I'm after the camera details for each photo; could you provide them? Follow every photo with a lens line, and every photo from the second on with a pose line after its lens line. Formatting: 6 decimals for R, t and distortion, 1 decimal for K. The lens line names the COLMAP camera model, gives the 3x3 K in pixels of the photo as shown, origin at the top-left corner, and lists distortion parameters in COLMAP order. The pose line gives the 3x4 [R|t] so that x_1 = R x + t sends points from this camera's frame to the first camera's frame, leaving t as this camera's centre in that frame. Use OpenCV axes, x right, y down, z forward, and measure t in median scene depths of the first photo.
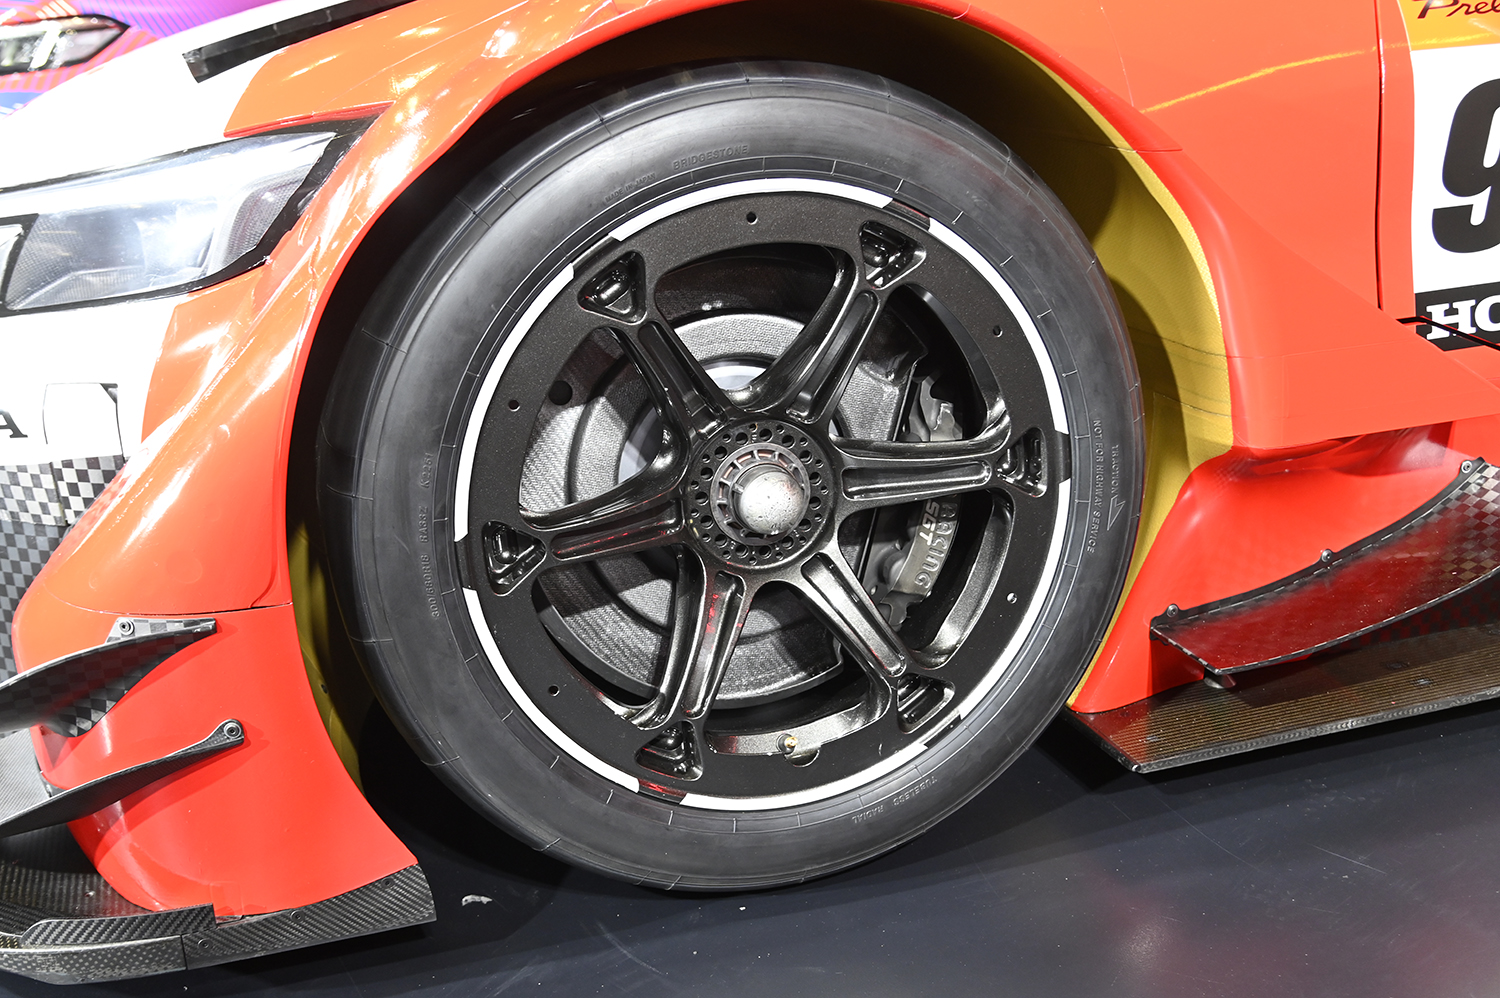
lens RADIAL K [[1587.5, 0, 750.7], [0, 1587.5, 496.5], [0, 0, 1]] dist [-0.045449, 0.000000]
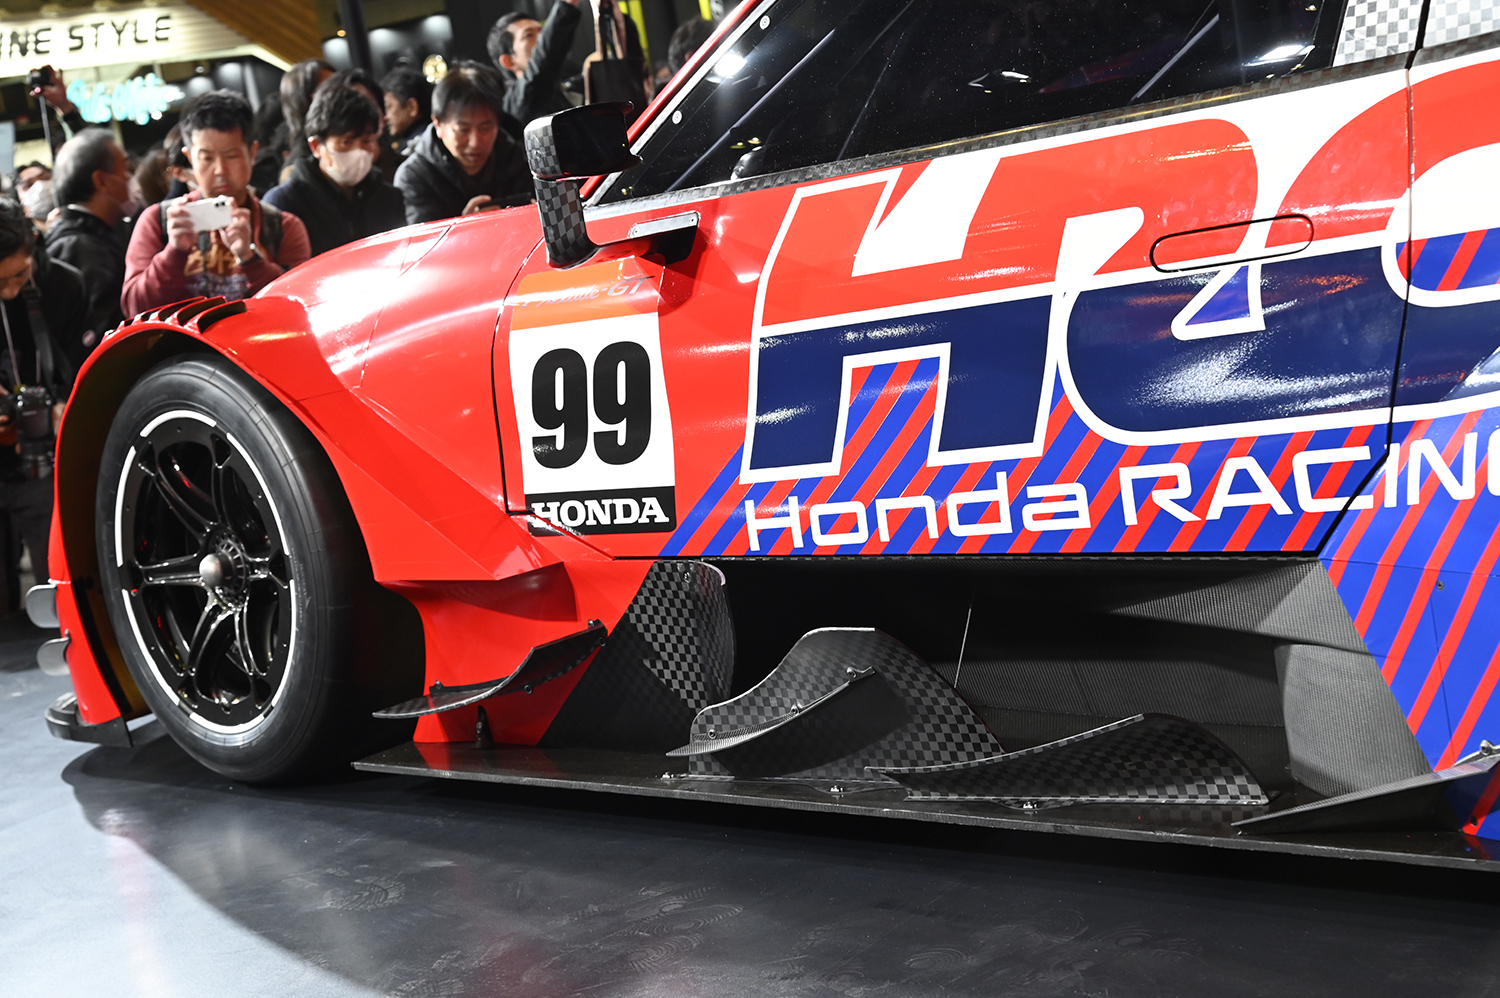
lens RADIAL K [[2580.7, 0, 745.4], [0, 2580.7, 506.6], [0, 0, 1]] dist [0.010849, 0.000000]
pose [[0.447877, 0.097184, -0.888798, 2.661462], [-0.117257, 0.991874, 0.049367, -0.262905], [0.886373, 0.082108, 0.455633, 0.106882]]
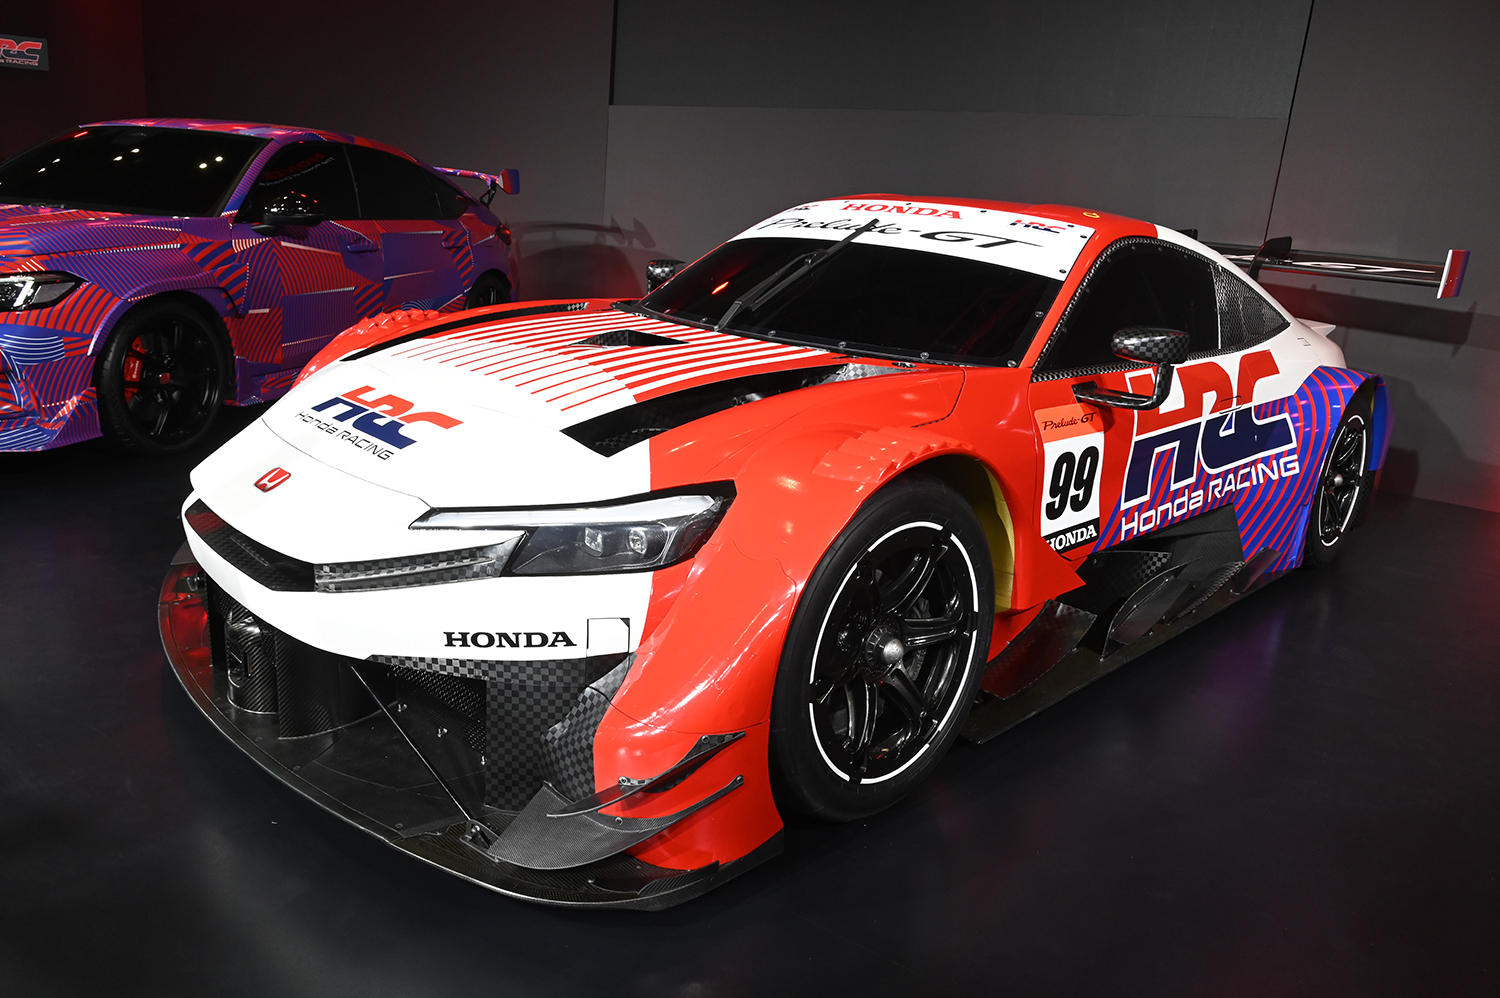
lens RADIAL K [[1024.2, 0, 744.6], [0, 1024.2, 497.9], [0, 0, 1]] dist [-0.038130, -0.004137]
pose [[0.888326, -0.008299, 0.459138, -0.752587], [0.024706, 0.999252, -0.029739, -0.157943], [-0.458548, 0.037761, 0.887867, -0.228578]]
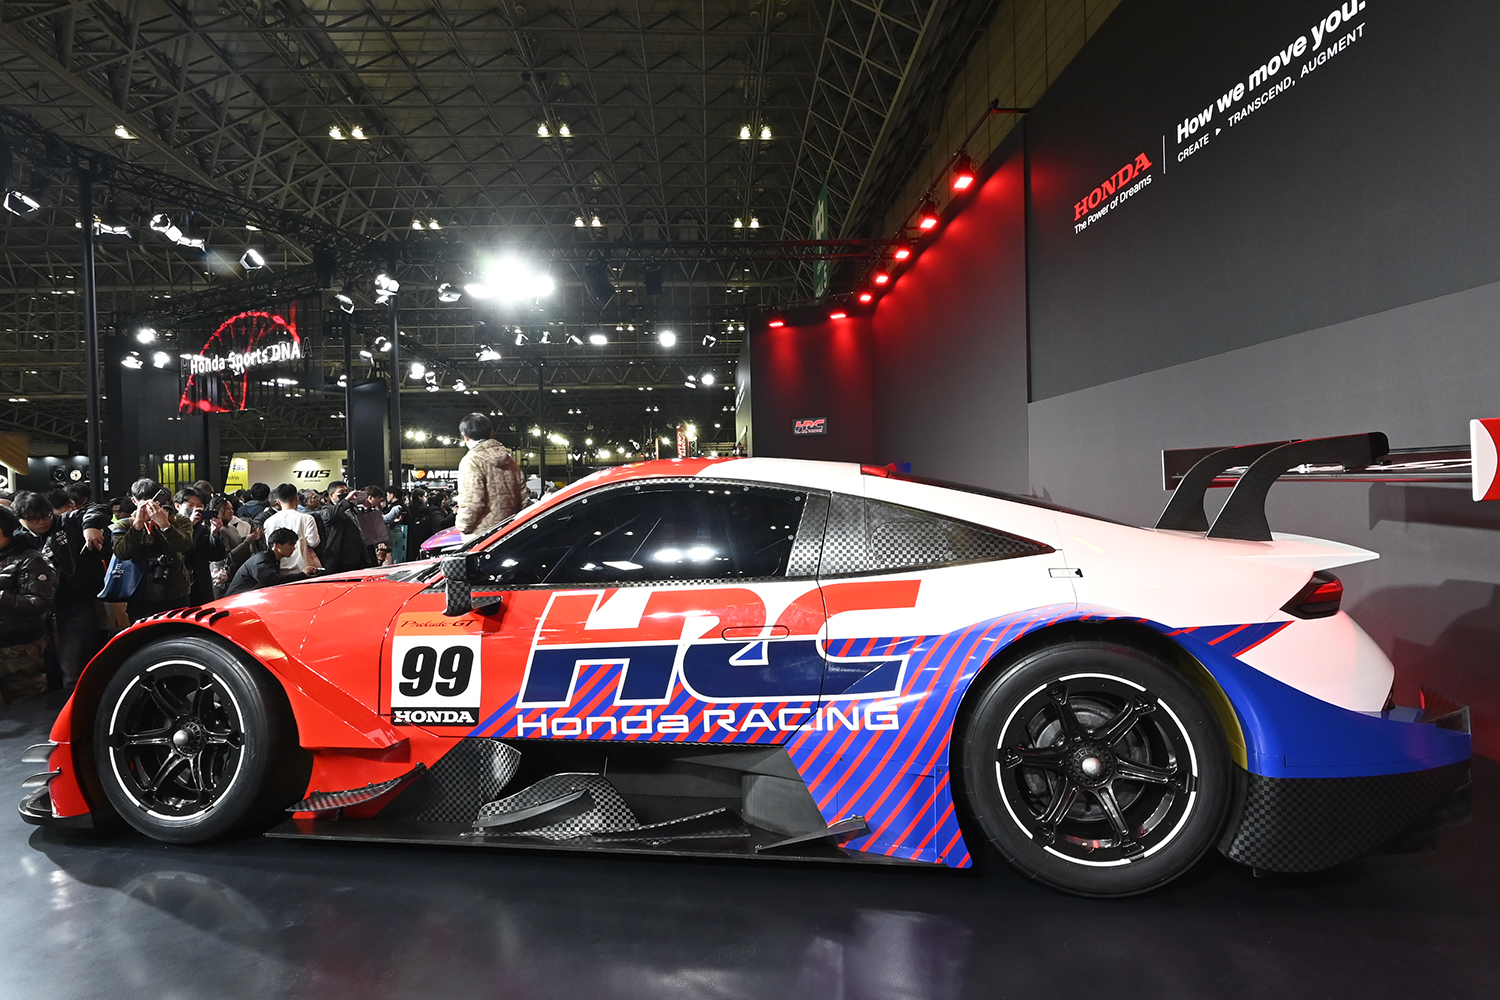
lens RADIAL K [[743.4, 0, 740.4], [0, 743.4, 499.9], [0, 0, 1]] dist [0.004445, 0.000560]
pose [[0.890221, 0.024152, -0.454889, 1.837515], [-0.148595, 0.959367, -0.239864, -0.288966], [0.430612, 0.281126, 0.857637, -0.172365]]
